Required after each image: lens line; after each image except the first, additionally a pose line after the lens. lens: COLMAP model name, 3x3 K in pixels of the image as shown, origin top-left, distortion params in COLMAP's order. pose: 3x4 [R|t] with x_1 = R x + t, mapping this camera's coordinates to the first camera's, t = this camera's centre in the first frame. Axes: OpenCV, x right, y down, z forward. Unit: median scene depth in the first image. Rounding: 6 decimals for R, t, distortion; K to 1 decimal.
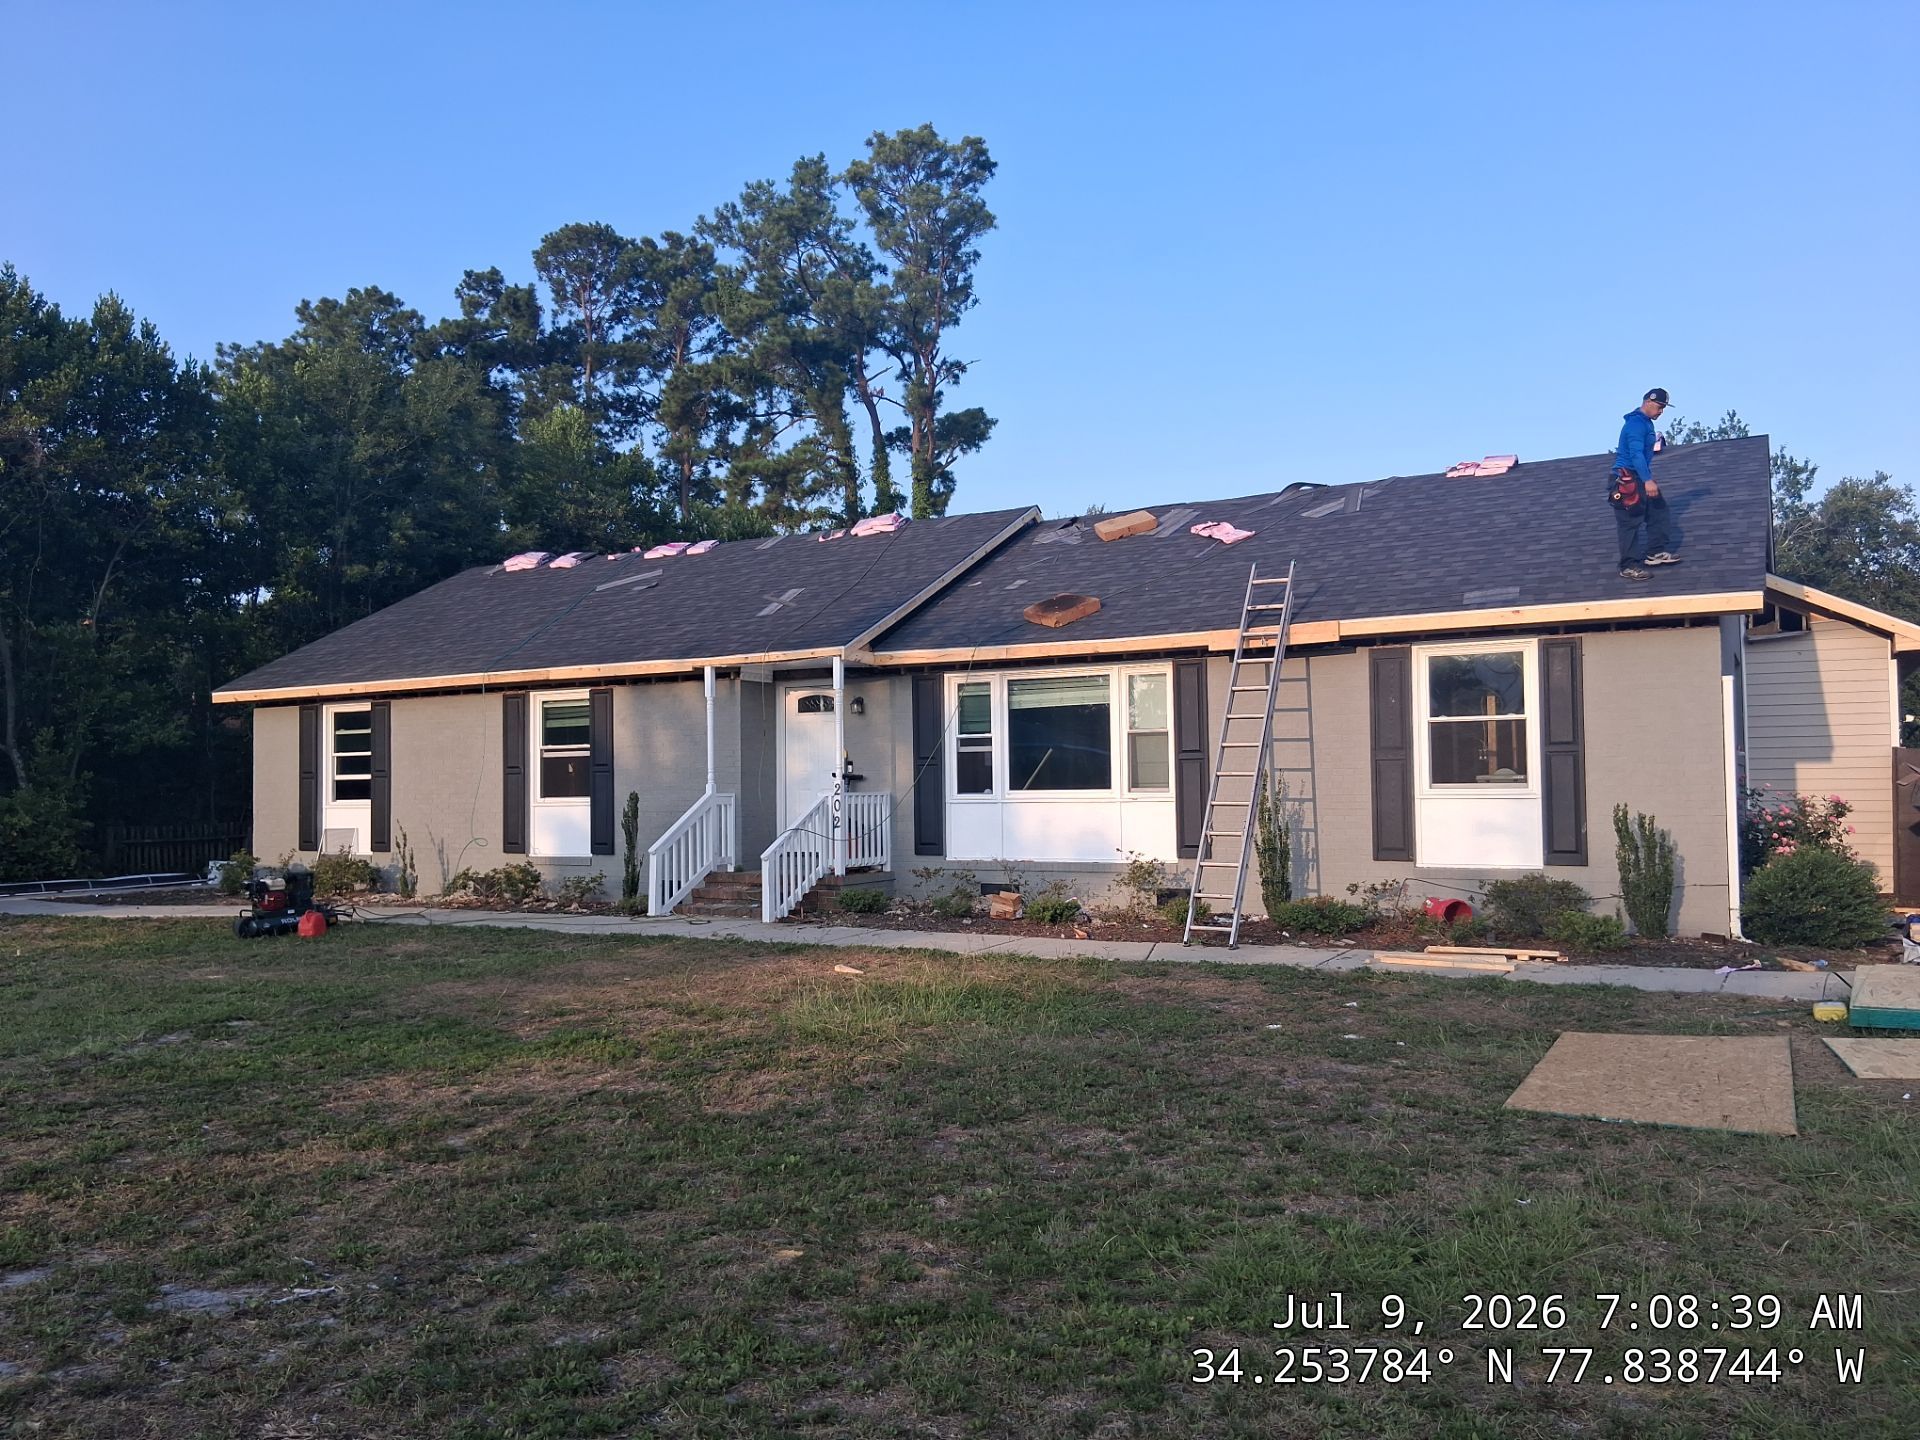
lens RADIAL K [[1501.3, 0, 960.0], [0, 1501.3, 720.0], [0, 0, 1]] dist [0.001851, 0.000296]
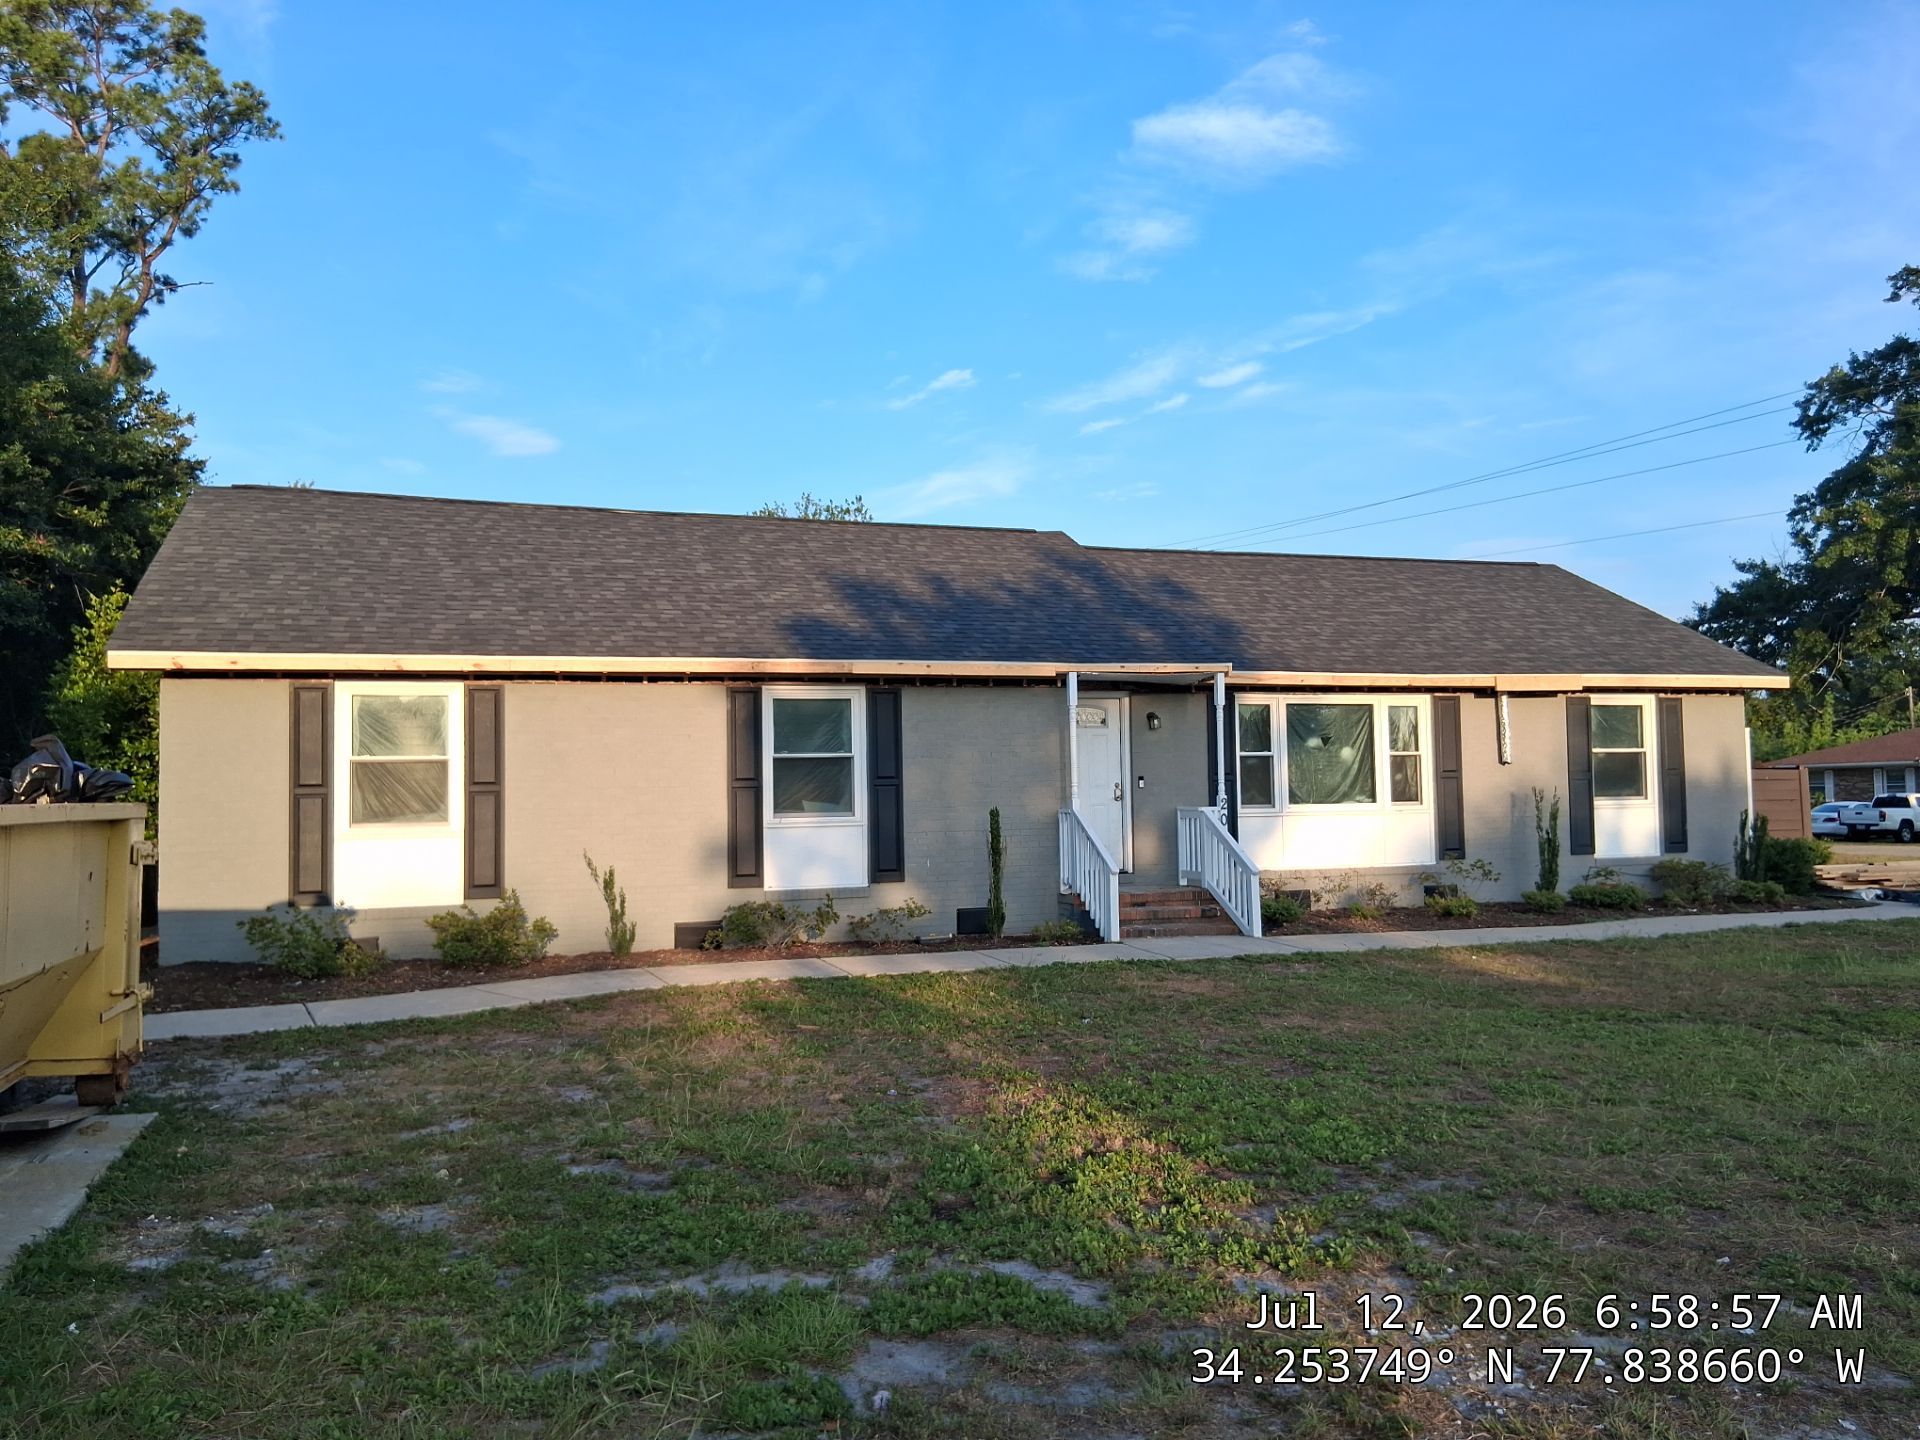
lens RADIAL K [[1436.7, 0, 960.0], [0, 1436.7, 720.0], [0, 0, 1]] dist [0.087716, 0.000994]
pose [[0.660882, 0.044269, 0.749183, -0.821988], [-0.020746, 0.998955, -0.040727, 0.029725], [-0.750203, 0.011373, 0.661110, 0.420793]]
